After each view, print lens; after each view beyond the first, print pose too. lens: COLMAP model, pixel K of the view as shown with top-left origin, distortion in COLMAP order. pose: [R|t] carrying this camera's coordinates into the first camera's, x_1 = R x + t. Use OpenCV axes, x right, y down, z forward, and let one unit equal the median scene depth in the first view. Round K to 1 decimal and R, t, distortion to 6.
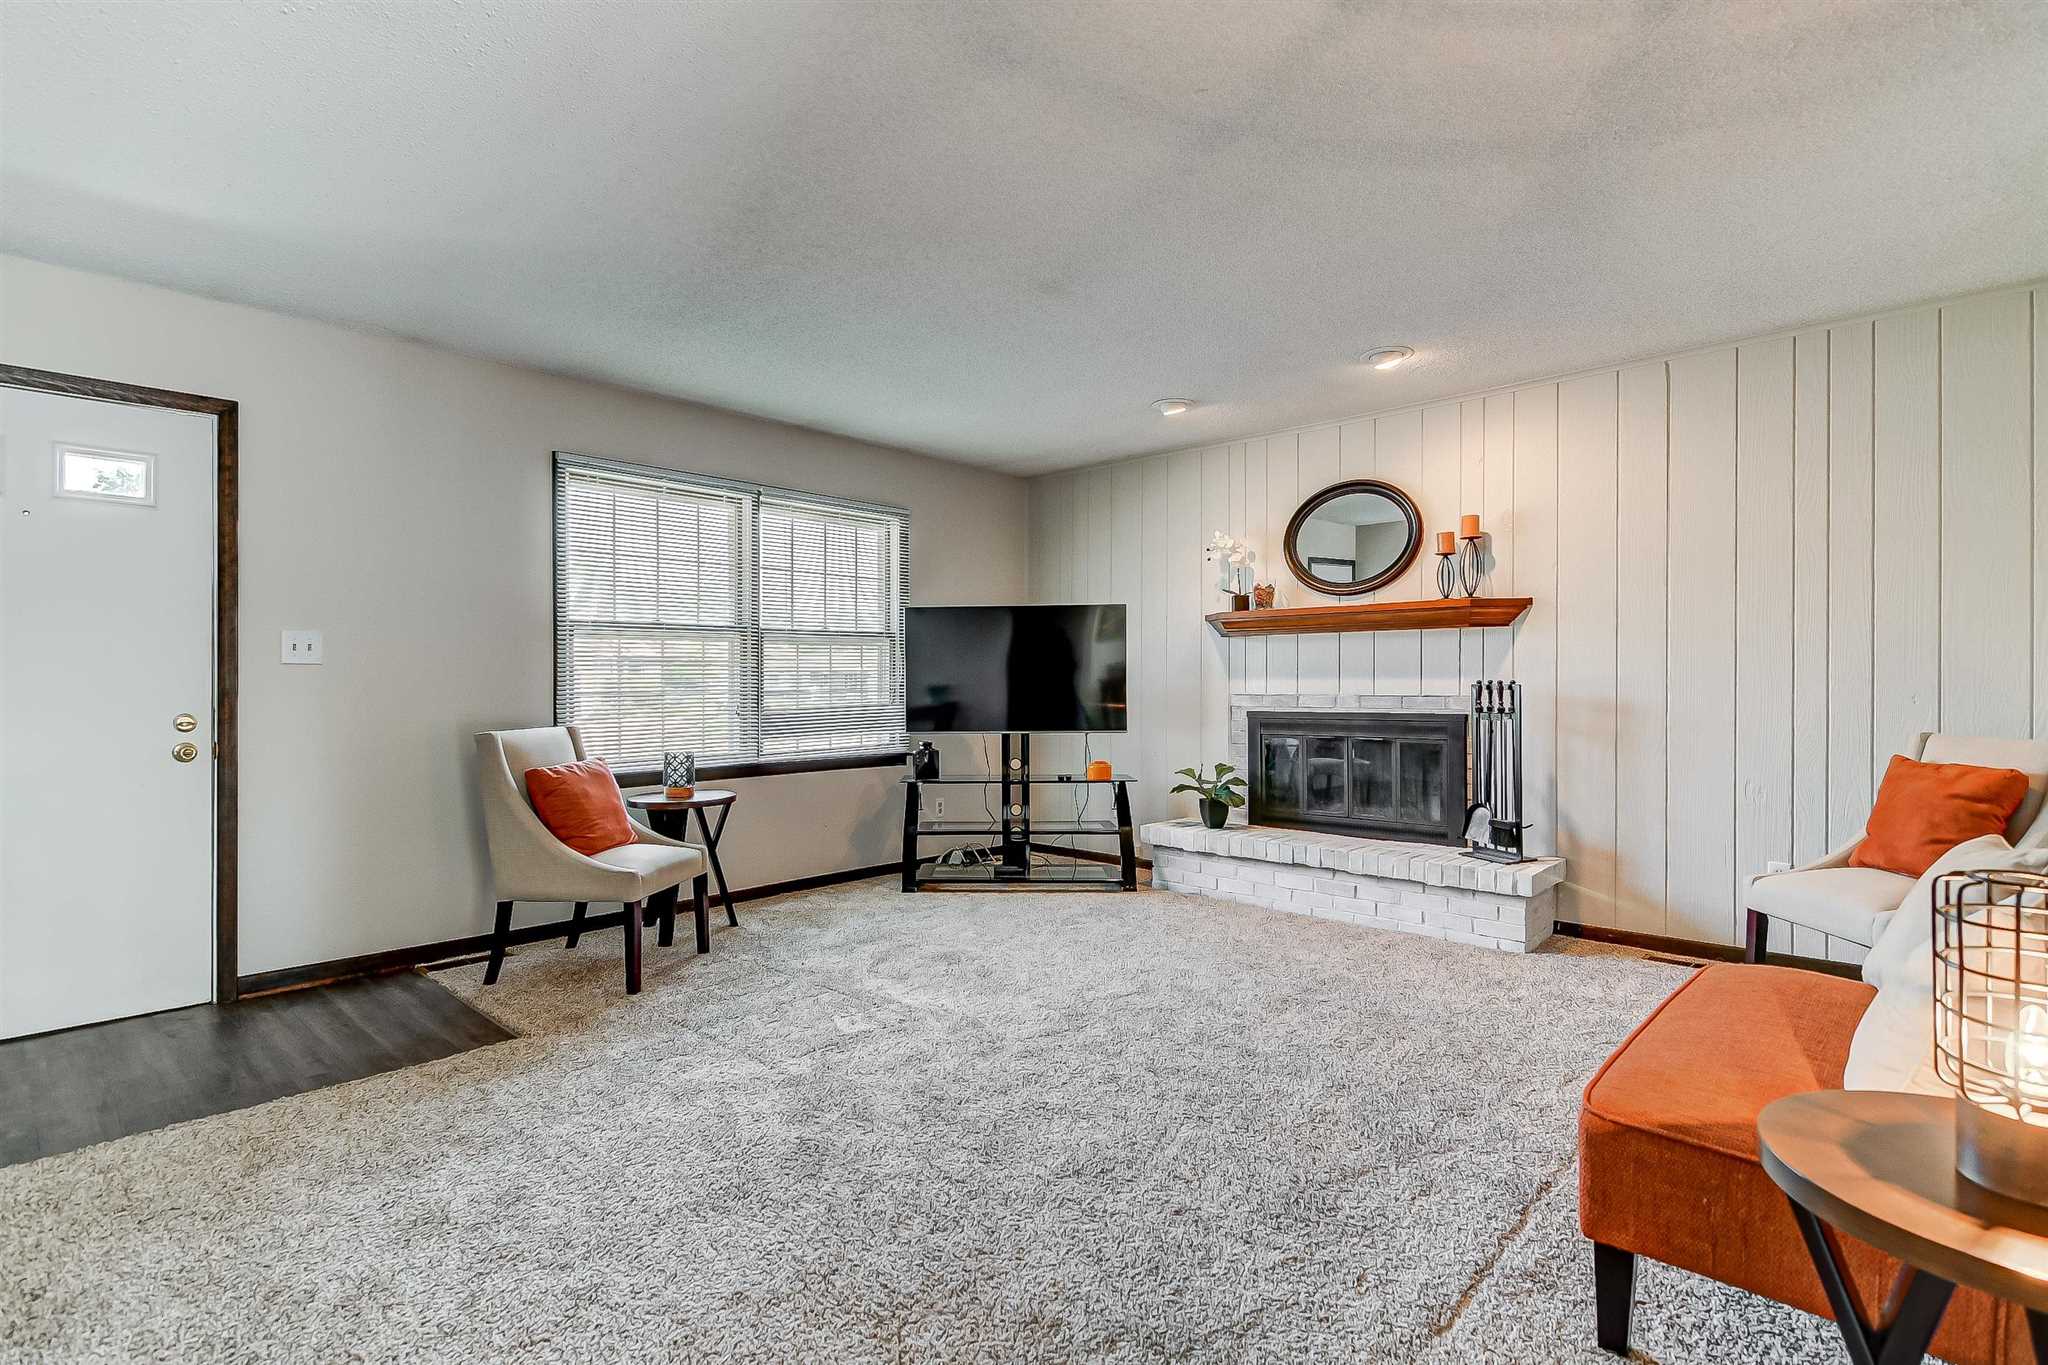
lens RADIAL K [[995.1, 0, 1018.3], [0, 995.1, 687.6], [0, 0, 1]] dist [0.003924, 0.000225]
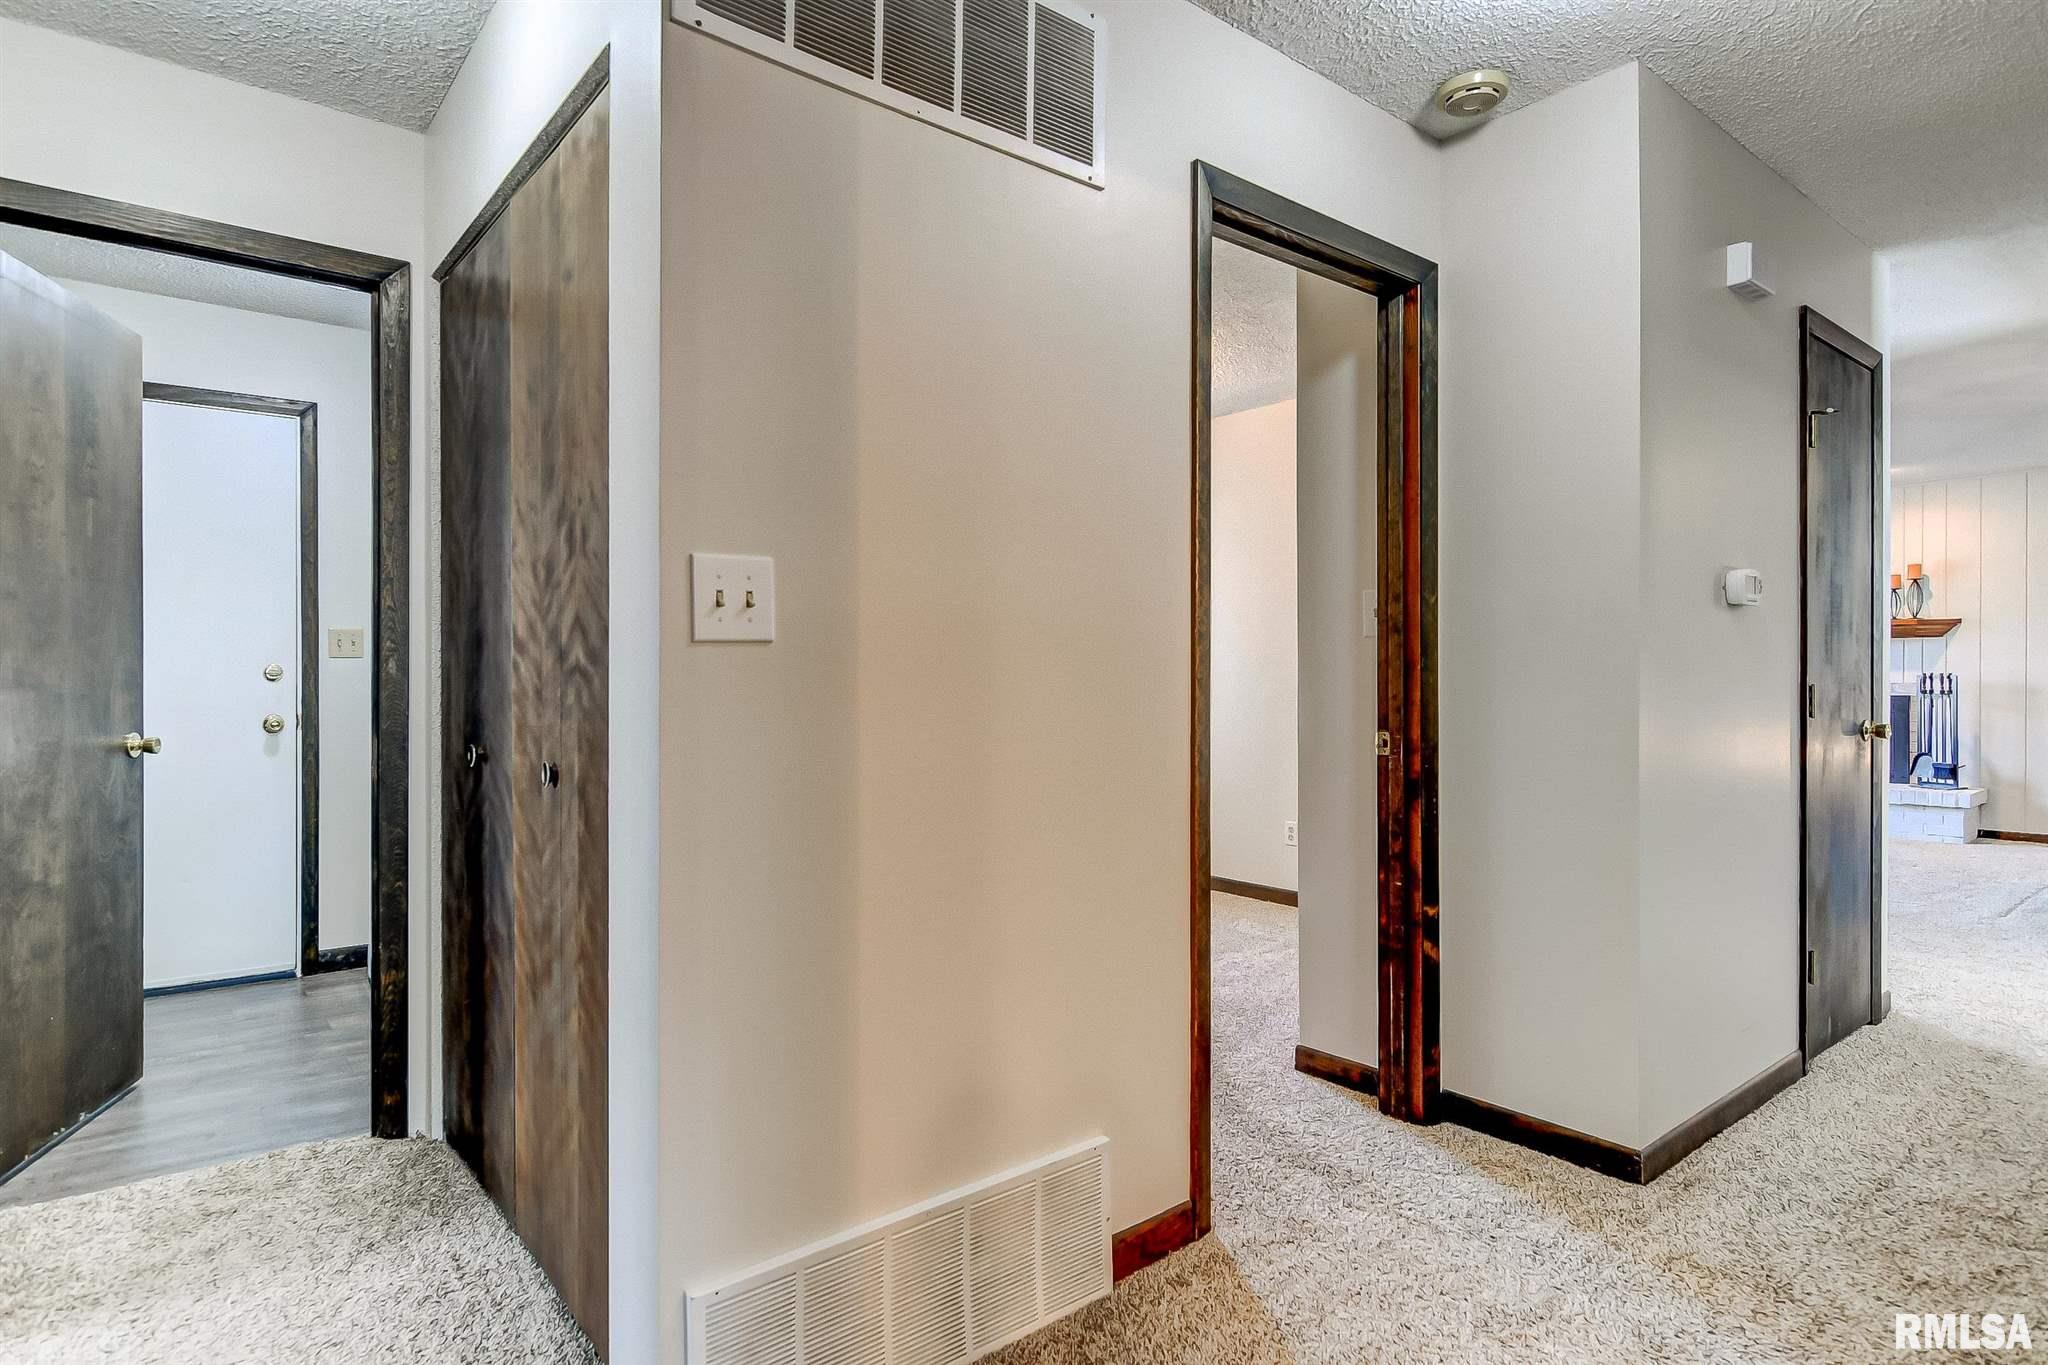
lens RADIAL K [[1110.2, 0, 1024.0], [0, 1110.2, 682.5], [0, 0, 1]] dist [-0.002370, -0.000232]
pose [[0.991104, 0.002805, -0.133060, -0.658593], [-0.003532, 0.999980, -0.005230, 0.020959], [0.133043, 0.005654, 0.991094, -0.844735]]
